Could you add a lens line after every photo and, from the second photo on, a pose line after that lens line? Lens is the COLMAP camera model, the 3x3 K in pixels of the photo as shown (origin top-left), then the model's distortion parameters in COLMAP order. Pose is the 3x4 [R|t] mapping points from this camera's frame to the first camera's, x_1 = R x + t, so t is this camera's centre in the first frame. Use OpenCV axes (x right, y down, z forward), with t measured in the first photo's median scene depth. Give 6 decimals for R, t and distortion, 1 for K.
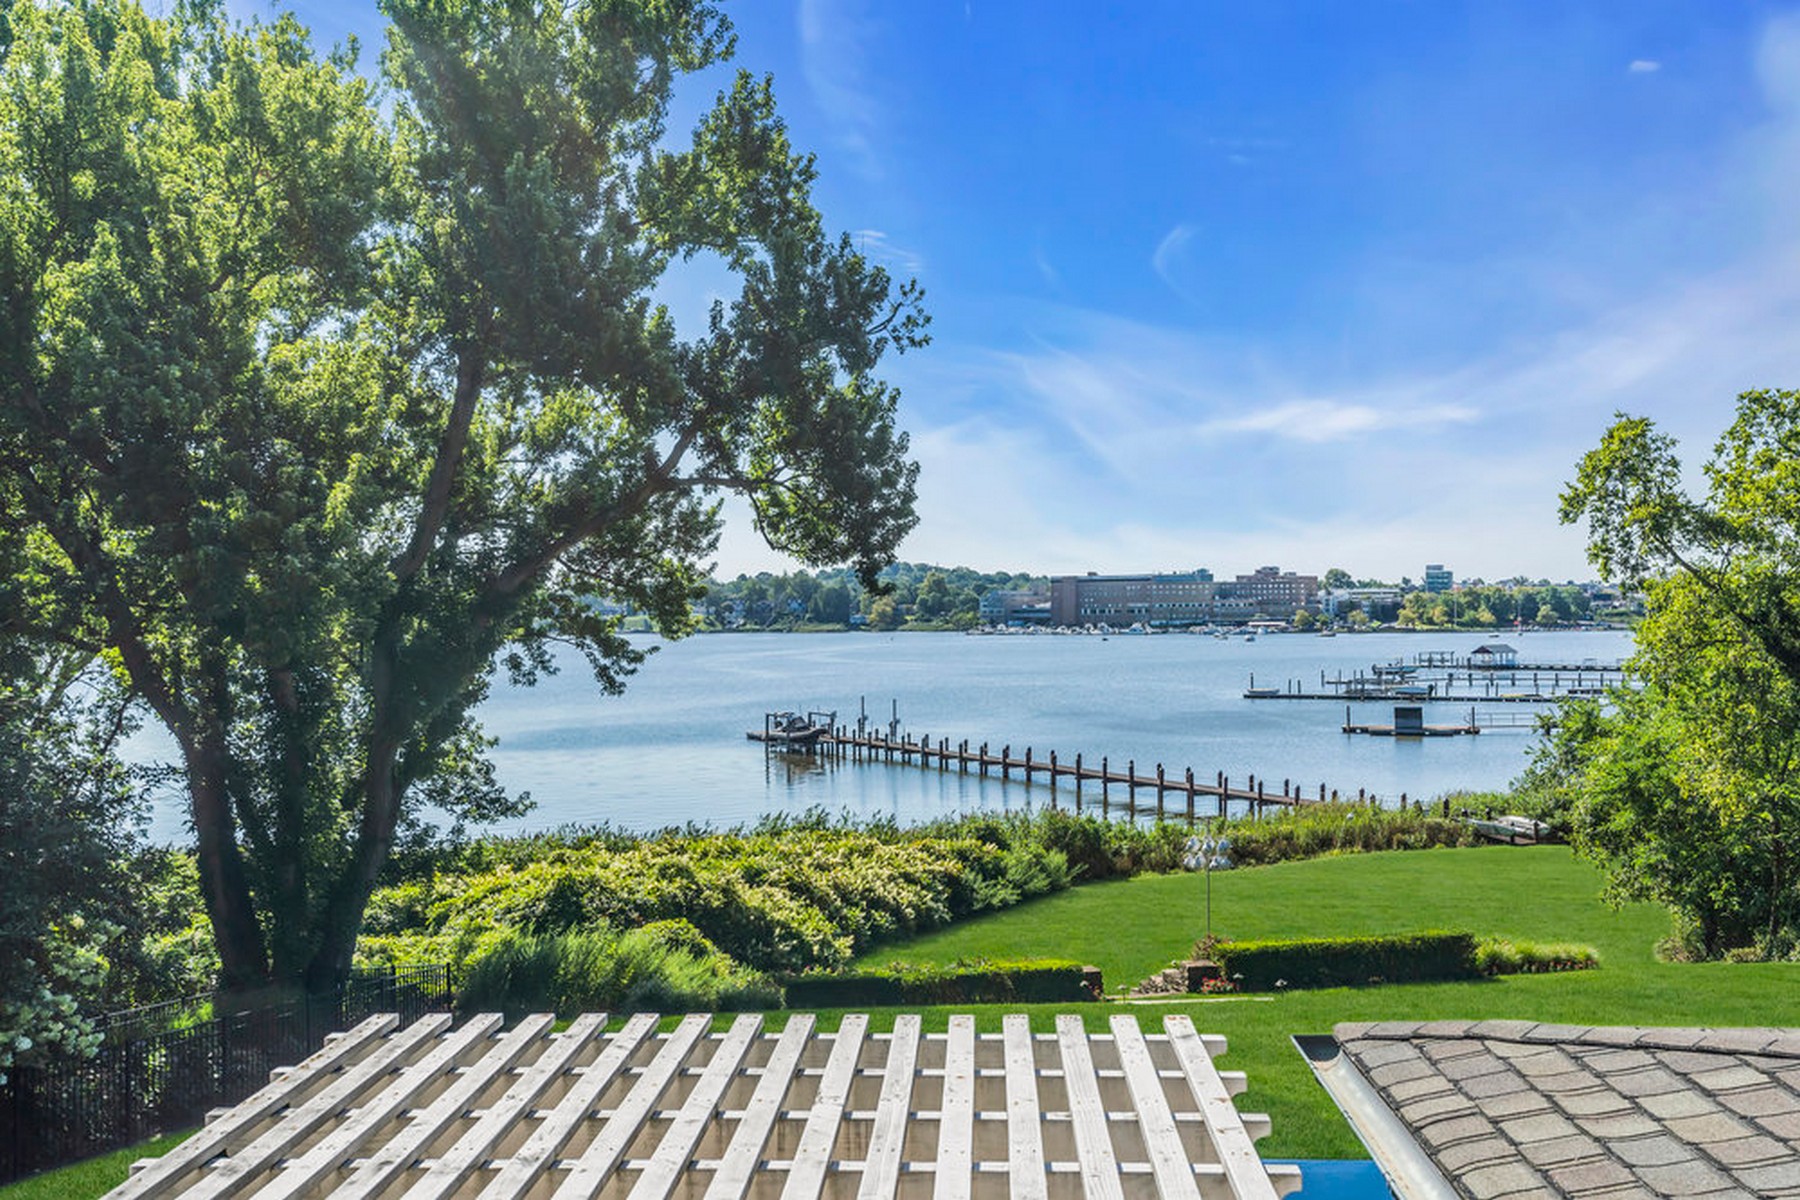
lens RADIAL K [[1769.8, 0, 908.8], [0, 1769.8, 602.5], [0, 0, 1]] dist [-0.002208, 0.000000]
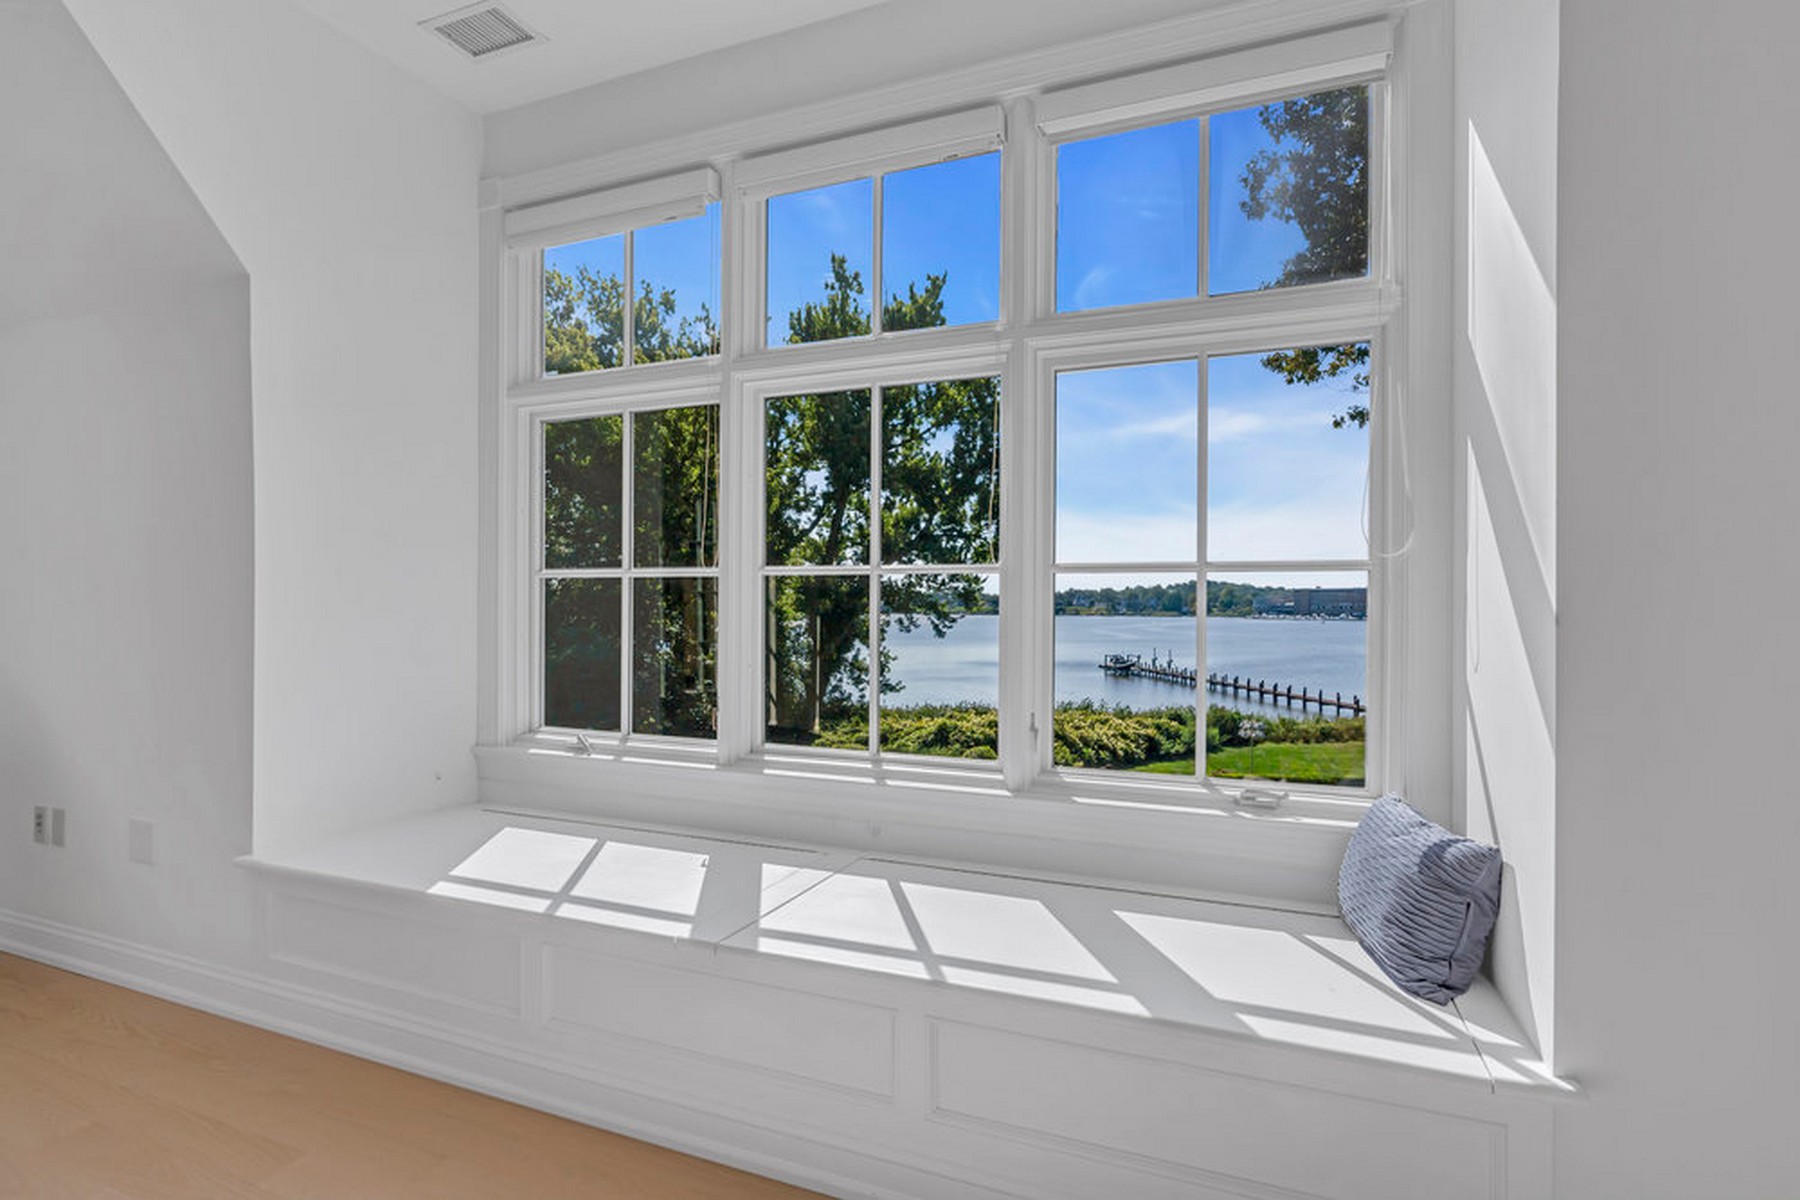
lens RADIAL K [[860.8, 0, 902.1], [0, 860.8, 602.6], [0, 0, 1]] dist [-0.000875, 0.000010]
pose [[0.938841, 0.010191, -0.344200, 0.165026], [-0.009267, 0.999948, 0.004332, 0.006677], [0.344227, -0.000878, 0.938886, 0.010000]]
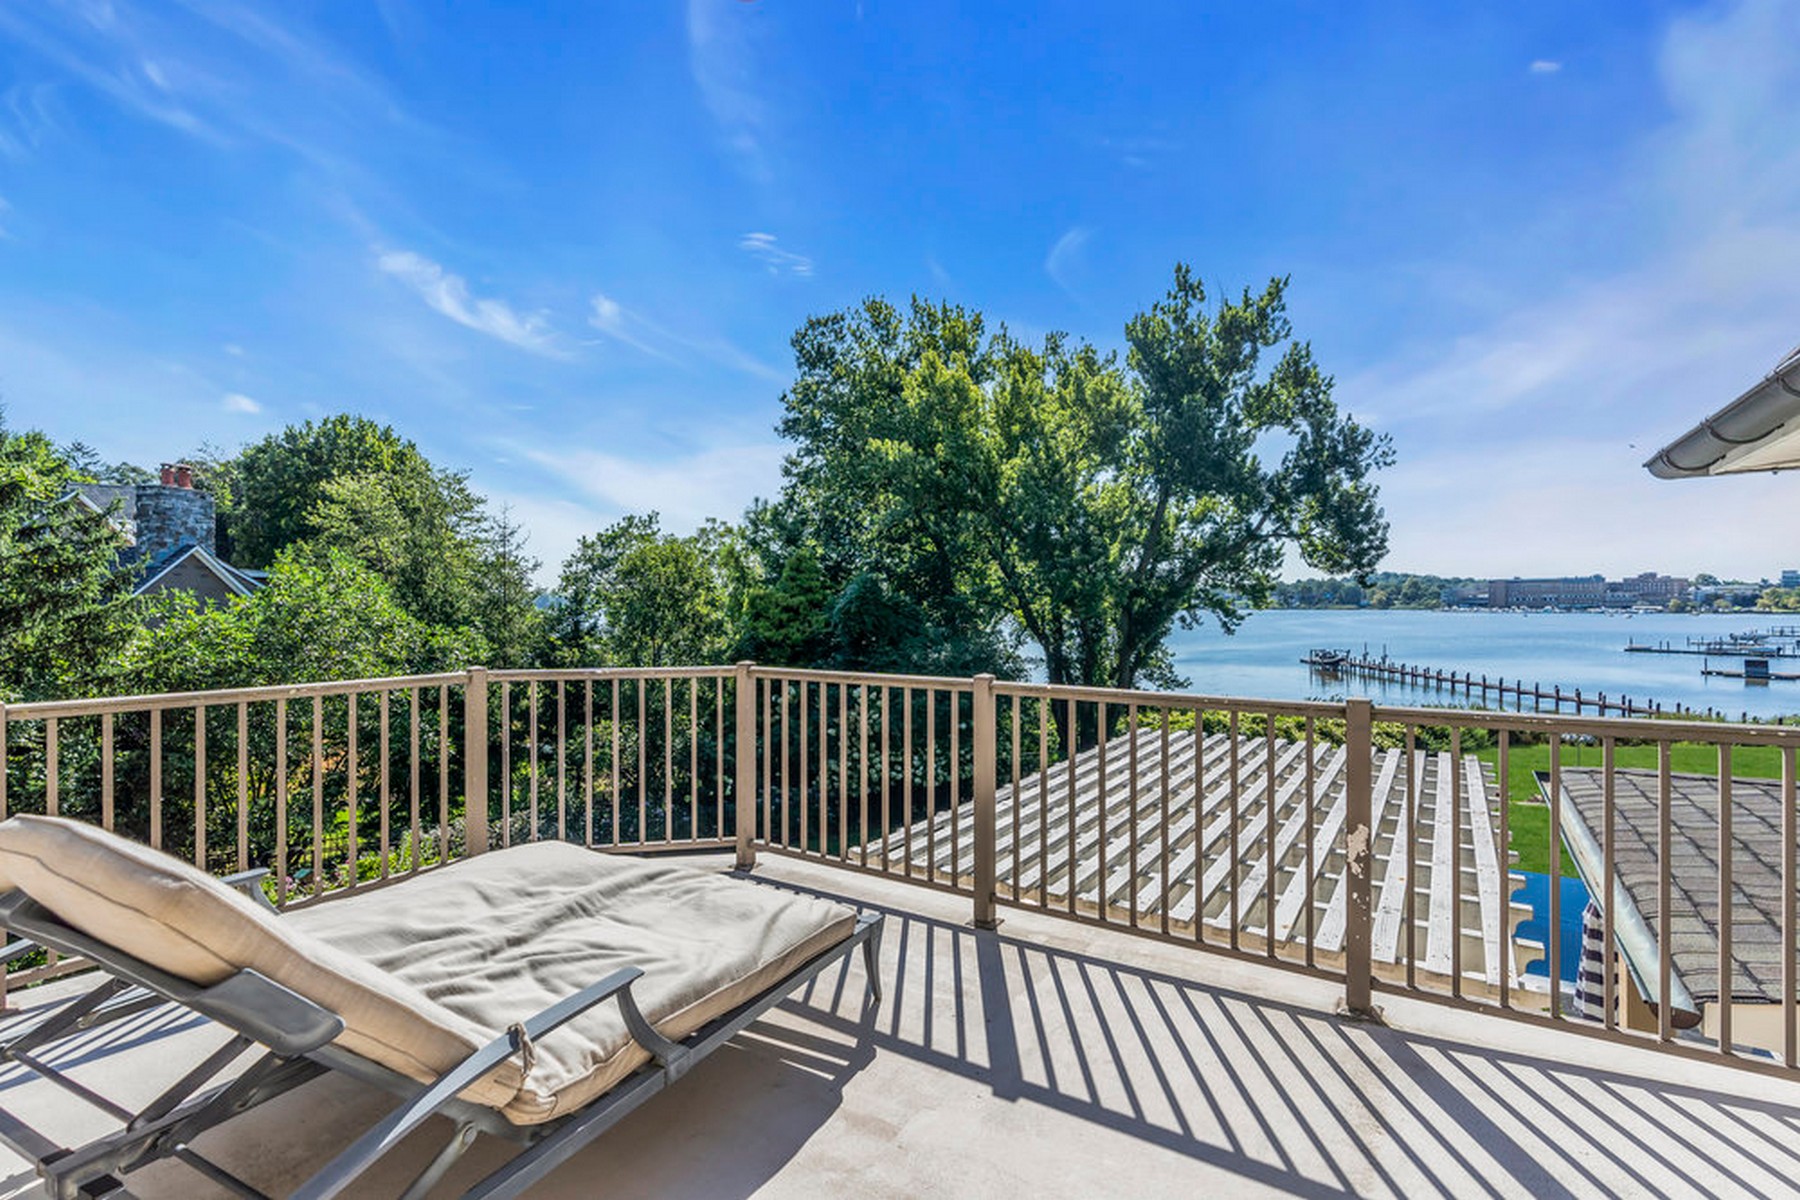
lens RADIAL K [[828.5, 0, 926.5], [0, 828.5, 599.3], [0, 0, 1]] dist [0.003645, 0.000813]
pose [[0.870065, 0.005109, -0.492910, 0.010980], [-0.001725, 0.999972, 0.007320, 0.001854], [0.492933, -0.005519, 0.870050, -0.071135]]
